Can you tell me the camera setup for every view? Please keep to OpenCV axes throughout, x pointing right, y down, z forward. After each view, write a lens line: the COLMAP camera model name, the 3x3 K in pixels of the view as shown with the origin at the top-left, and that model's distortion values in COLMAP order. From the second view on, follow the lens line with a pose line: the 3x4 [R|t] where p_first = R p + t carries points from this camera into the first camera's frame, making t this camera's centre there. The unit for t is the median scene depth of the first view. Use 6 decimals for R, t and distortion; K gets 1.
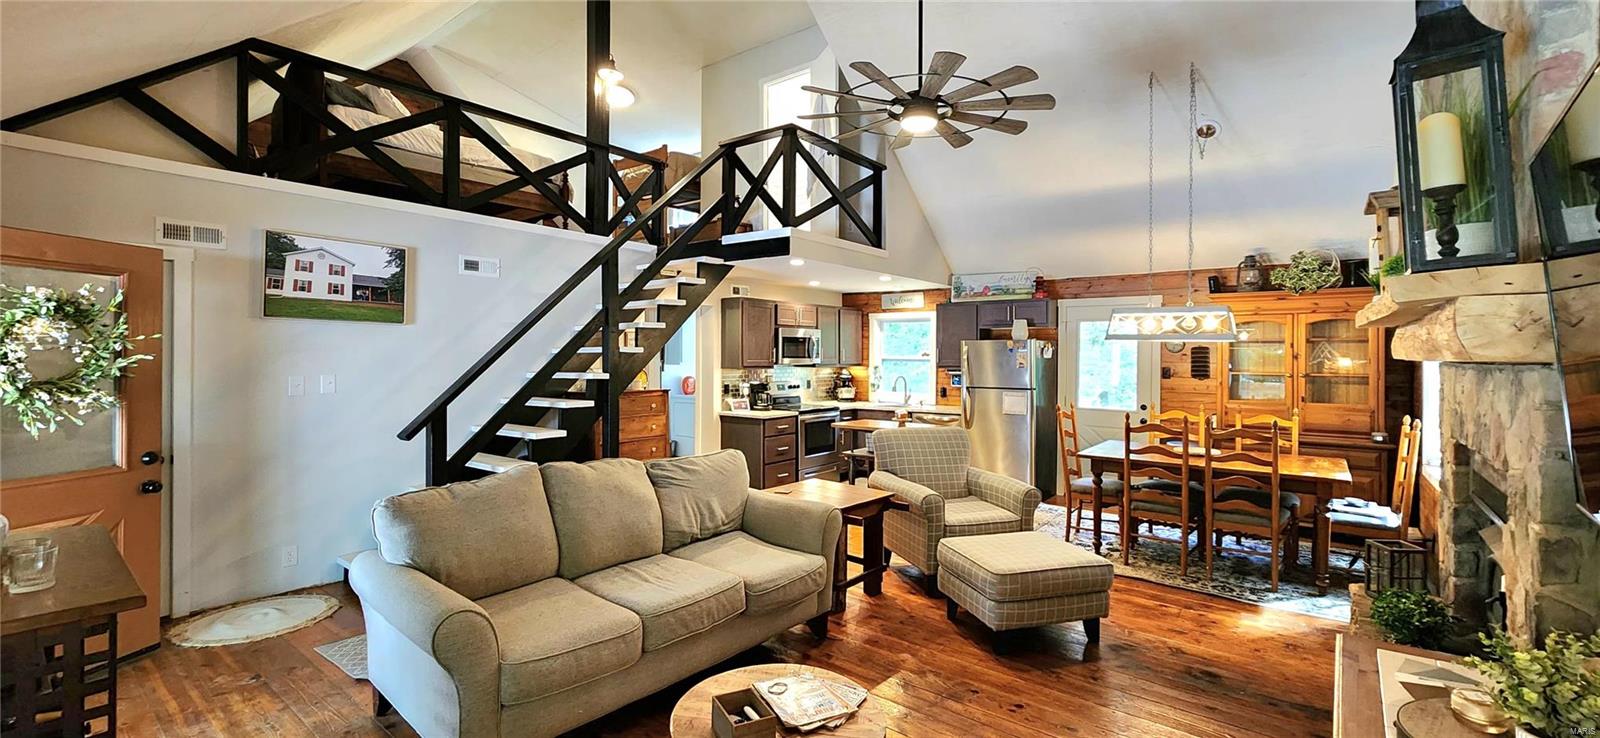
lens RADIAL K [[659.5, 0, 798.9], [0, 659.5, 365.4], [0, 0, 1]] dist [0.001346, -0.000370]
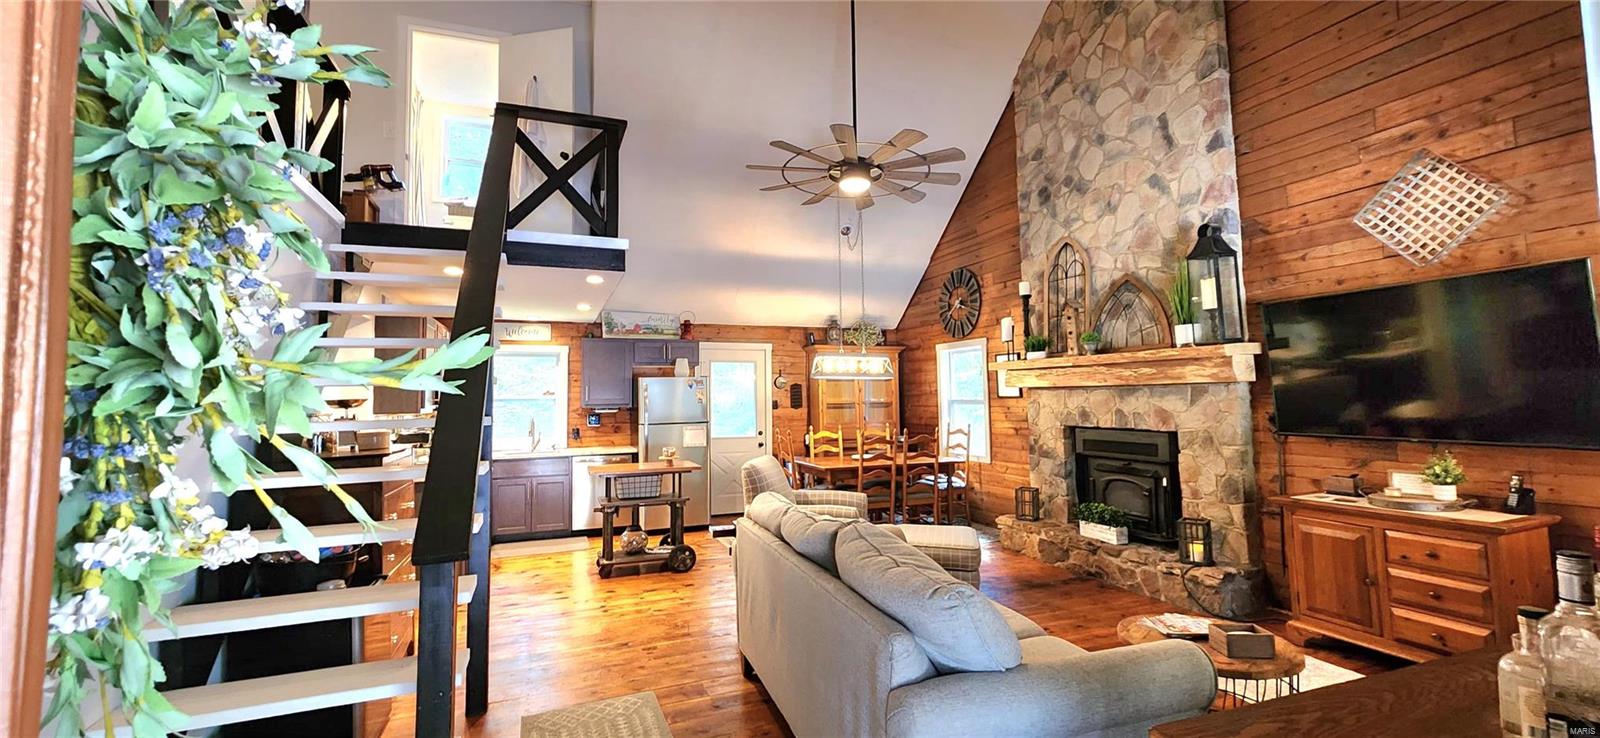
lens RADIAL K [[659.5, 0, 786.0], [0, 659.5, 366.2], [0, 0, 1]] dist [0.001346, -0.000370]
pose [[0.506193, 0.027204, 0.861991, -0.512913], [0.031393, 0.998259, -0.049939, 0.002157], [-0.861848, 0.052340, 0.504458, 0.318594]]
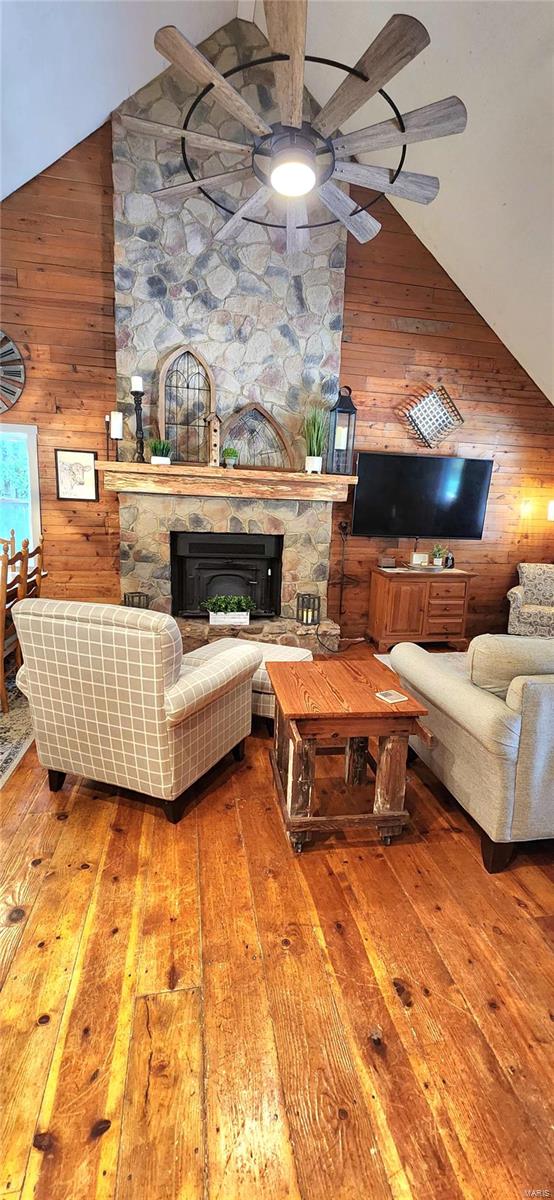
lens RADIAL K [[494.6, 0, 283.7], [0, 494.6, 599.0], [0, 0, 1]] dist [0.001346, -0.000370]
pose [[-0.776416, -0.146289, 0.613007, -0.143877], [-0.034043, 0.981001, 0.190991, 0.003697], [-0.629301, 0.127420, -0.766645, 0.895849]]
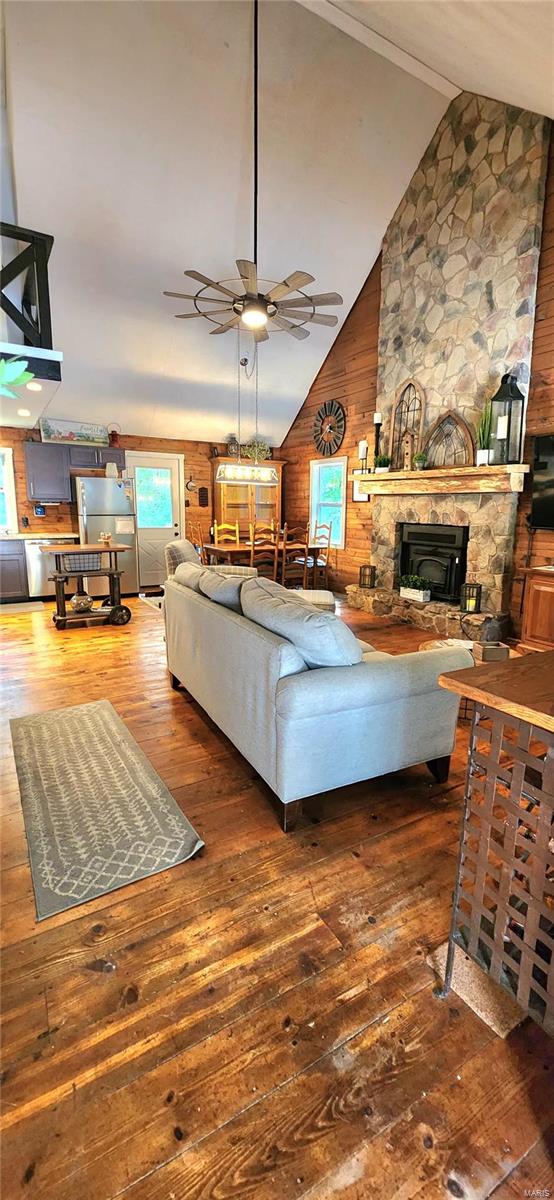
lens RADIAL K [[494.6, 0, 281.7], [0, 494.6, 604.4], [0, 0, 1]] dist [0.001346, -0.000370]
pose [[0.346885, -0.186412, 0.919196, -0.529247], [0.004320, 0.980357, 0.197185, 0.015890], [-0.937898, -0.064429, 0.340876, 0.321086]]
